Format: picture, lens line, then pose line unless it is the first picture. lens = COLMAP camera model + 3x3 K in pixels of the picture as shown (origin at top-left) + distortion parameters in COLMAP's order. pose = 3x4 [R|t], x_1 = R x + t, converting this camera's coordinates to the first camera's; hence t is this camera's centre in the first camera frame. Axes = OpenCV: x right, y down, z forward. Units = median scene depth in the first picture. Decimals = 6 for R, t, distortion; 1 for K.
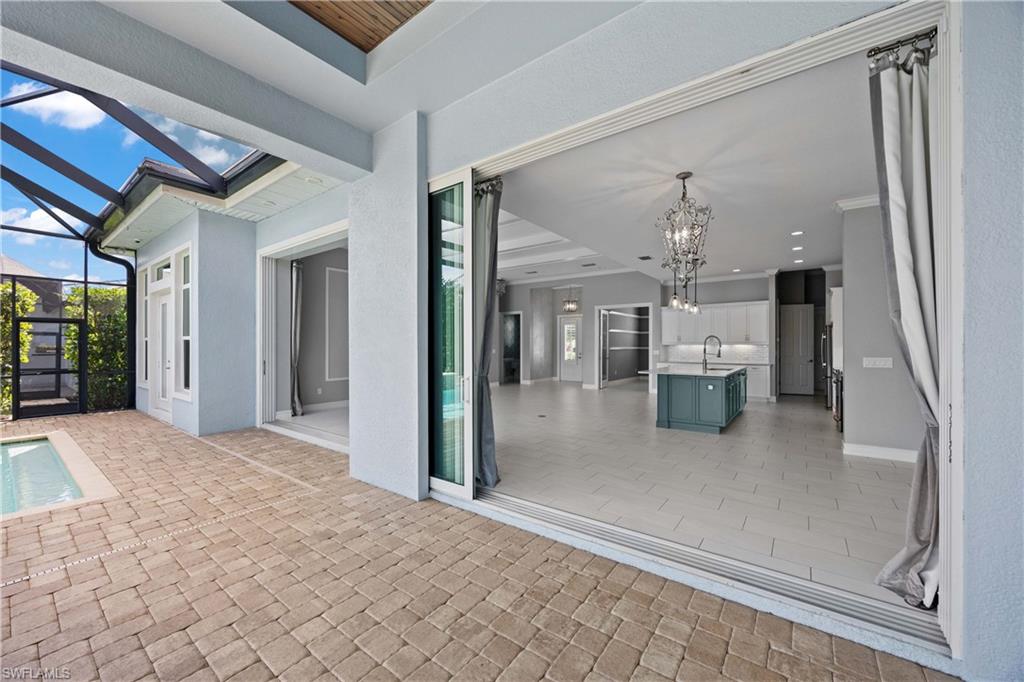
lens RADIAL K [[395.7, 0, 511.8], [0, 395.7, 343.2], [0, 0, 1]] dist [0.000879, -0.000403]
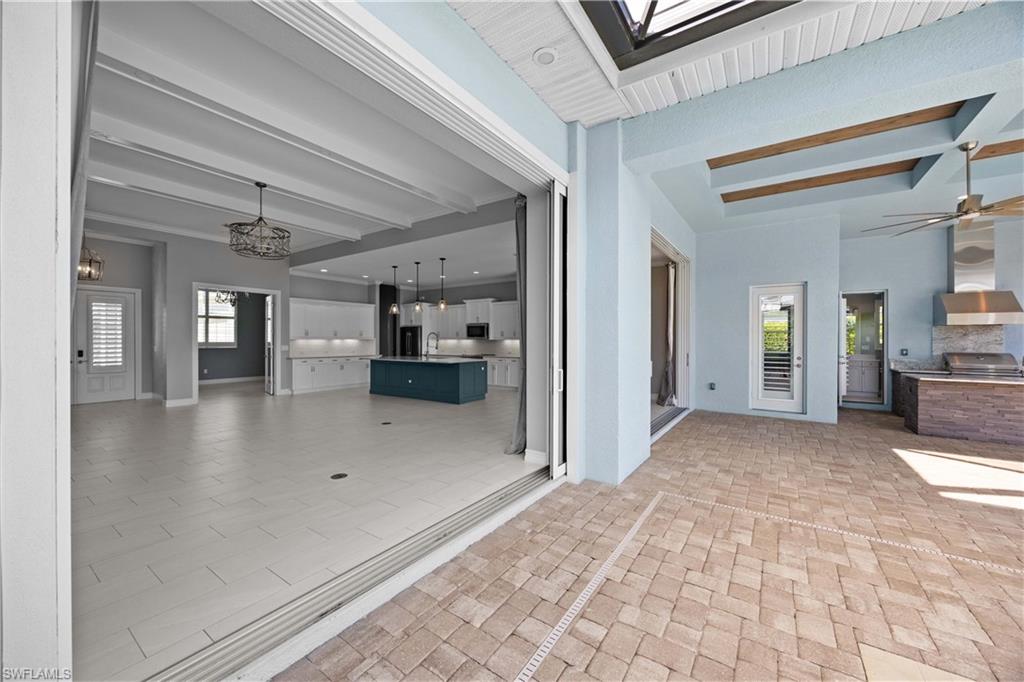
lens RADIAL K [[395.7, 0, 511.8], [0, 395.7, 340.6], [0, 0, 1]] dist [0.000879, -0.000403]
pose [[-0.056565, -0.000366, 0.998399, -1.381701], [-0.003175, 0.999995, 0.000187, 0.012590], [-0.998394, -0.003159, -0.056566, 1.384638]]
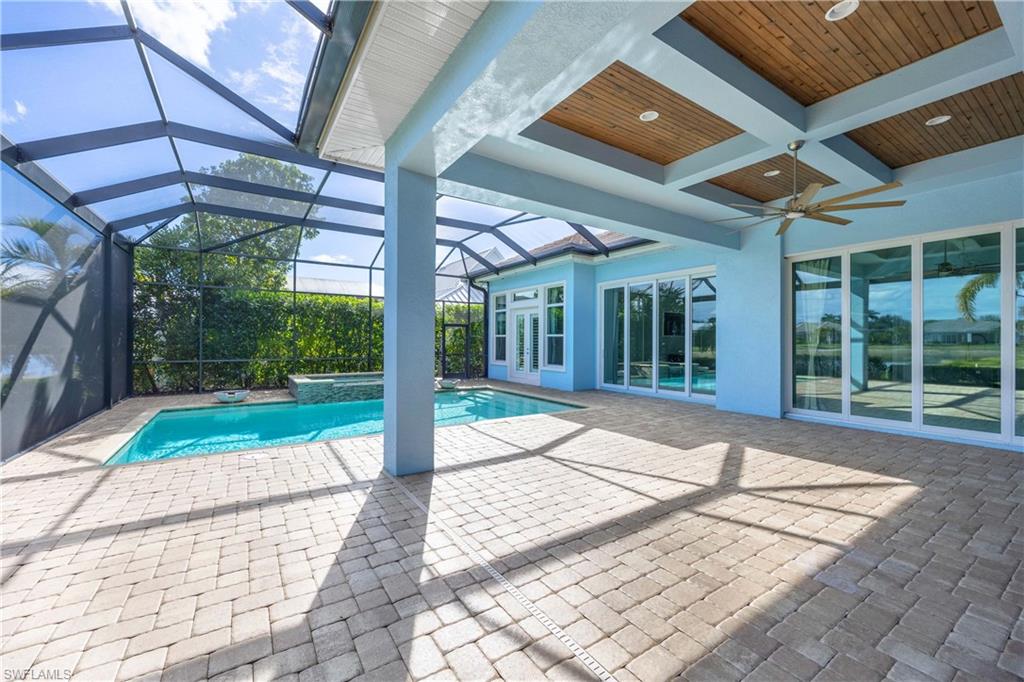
lens RADIAL K [[395.7, 0, 493.7], [0, 395.7, 340.1], [0, 0, 1]] dist [0.000879, -0.000403]
pose [[0.928951, 0.002916, -0.370192, -0.739855], [-0.003256, 0.999995, -0.000295, 0.015945], [0.370189, 0.001479, 0.928955, -1.203887]]
